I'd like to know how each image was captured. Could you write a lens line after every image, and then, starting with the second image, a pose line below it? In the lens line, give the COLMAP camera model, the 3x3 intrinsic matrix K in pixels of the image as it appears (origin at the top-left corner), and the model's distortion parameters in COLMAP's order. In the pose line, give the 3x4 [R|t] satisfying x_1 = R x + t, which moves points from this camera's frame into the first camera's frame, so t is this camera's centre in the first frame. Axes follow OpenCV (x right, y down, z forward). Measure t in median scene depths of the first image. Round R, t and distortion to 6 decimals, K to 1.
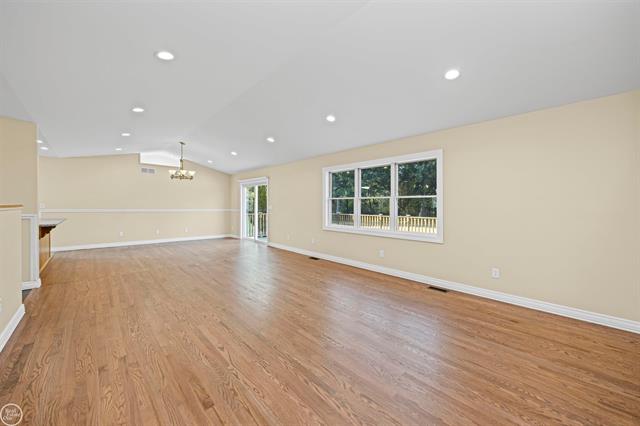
lens RADIAL K [[236.4, 0, 320.5], [0, 236.4, 207.9], [0, 0, 1]] dist [0.000675, -0.000085]
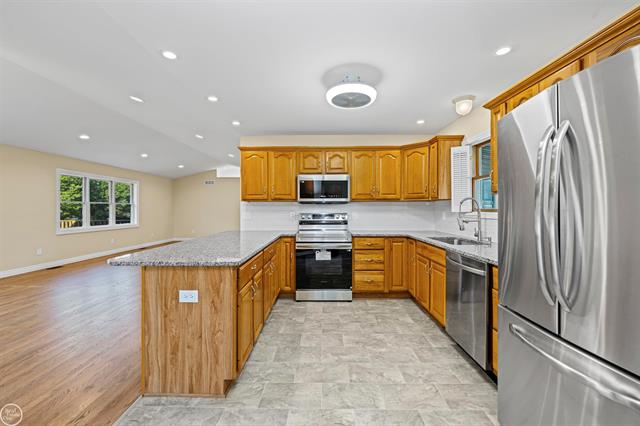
lens RADIAL K [[263.1, 0, 320.0], [0, 263.1, 213.0], [0, 0, 1]] dist [0.001614, 0.000082]
pose [[-0.719523, -0.017203, 0.694255, -1.262078], [-0.002262, 0.999746, 0.022430, -0.017793], [-0.694465, 0.014569, -0.719379, 0.888369]]
